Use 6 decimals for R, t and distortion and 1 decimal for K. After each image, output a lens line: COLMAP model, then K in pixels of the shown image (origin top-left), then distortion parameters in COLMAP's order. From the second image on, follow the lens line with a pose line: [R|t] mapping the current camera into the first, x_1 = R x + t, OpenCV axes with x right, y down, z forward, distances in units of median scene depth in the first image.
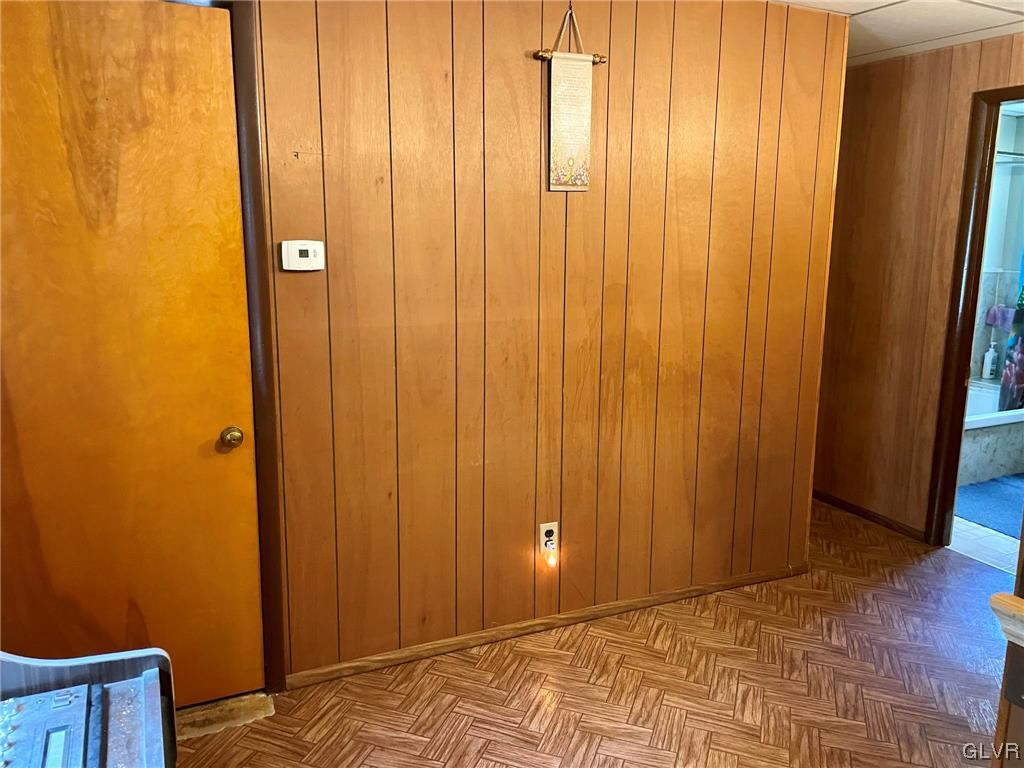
lens RADIAL K [[776.6, 0, 512.0], [0, 776.6, 384.0], [0, 0, 1]] dist [0.003495, 0.000832]
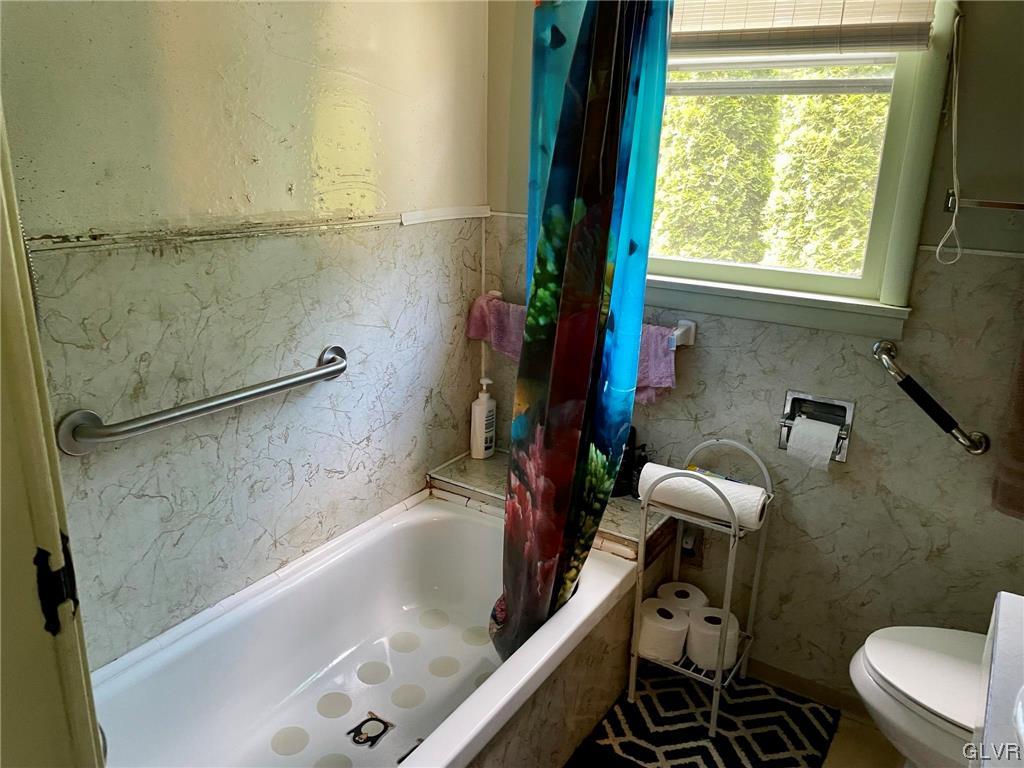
lens RADIAL K [[776.6, 0, 512.0], [0, 776.6, 384.0], [0, 0, 1]] dist [0.003495, 0.000832]
pose [[0.847356, -0.136942, 0.513063, 0.410485], [0.072116, 0.986901, 0.144310, -0.113749], [-0.526105, -0.085282, 0.846133, 0.627555]]
